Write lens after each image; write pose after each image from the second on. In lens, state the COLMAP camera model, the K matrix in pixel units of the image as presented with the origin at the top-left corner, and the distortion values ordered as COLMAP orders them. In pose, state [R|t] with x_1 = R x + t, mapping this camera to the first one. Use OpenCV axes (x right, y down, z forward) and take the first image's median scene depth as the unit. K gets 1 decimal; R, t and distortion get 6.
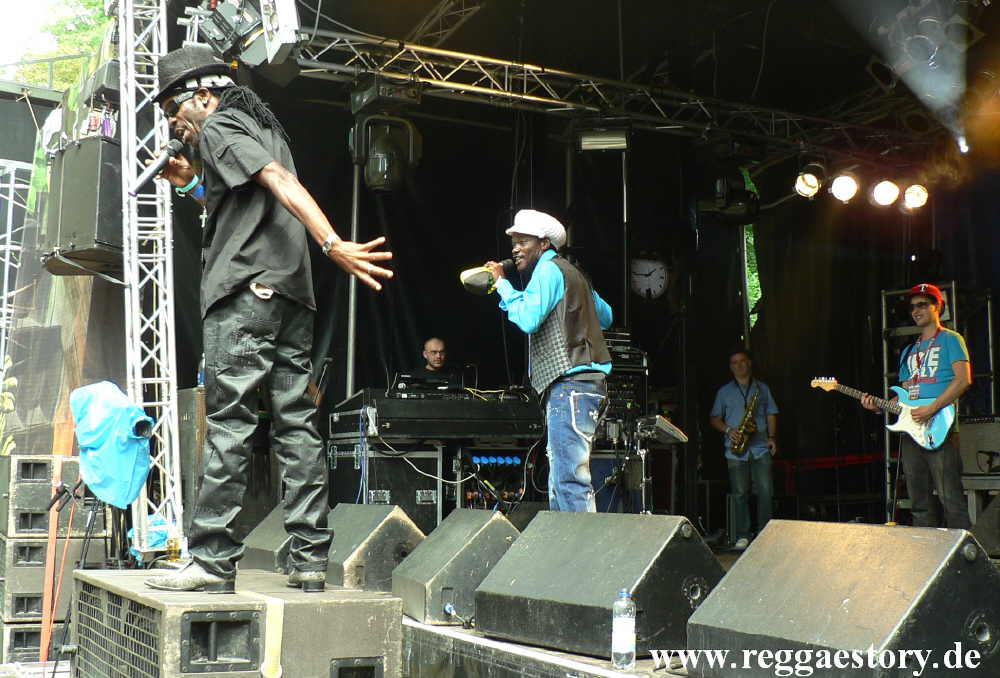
lens RADIAL K [[1192.2, 0, 499.3], [0, 1192.2, 301.1], [0, 0, 1]] dist [-0.146196, 0.026848]
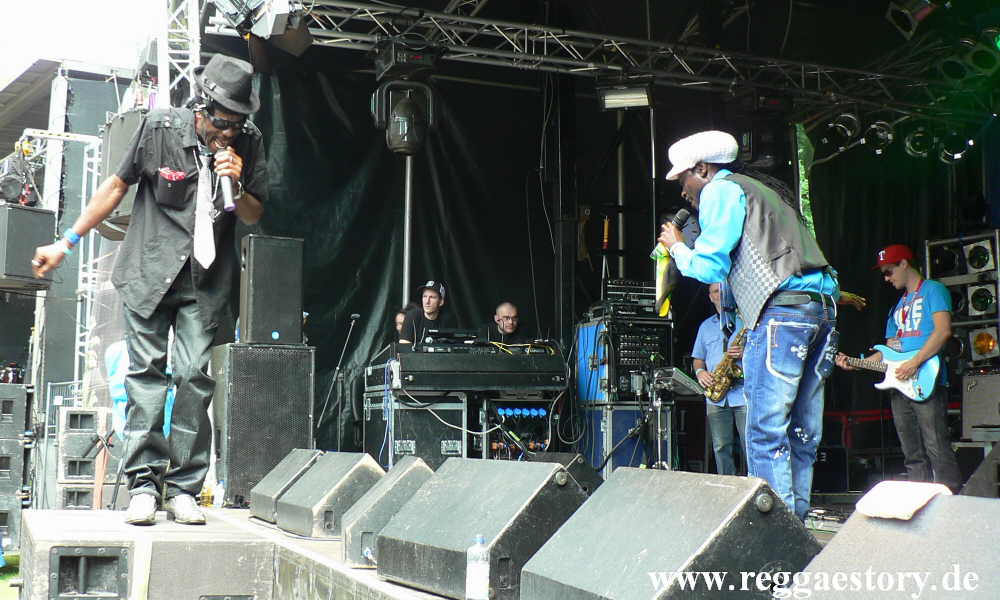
lens RADIAL K [[1135.4, 0, 500.4], [0, 1135.4, 253.8], [0, 0, 1]] dist [-0.144450, 0.041053]
pose [[0.991487, -0.017708, -0.128993, 0.109416], [0.016422, 0.999804, -0.011027, 0.007626], [0.129163, 0.008815, 0.991584, 0.025631]]
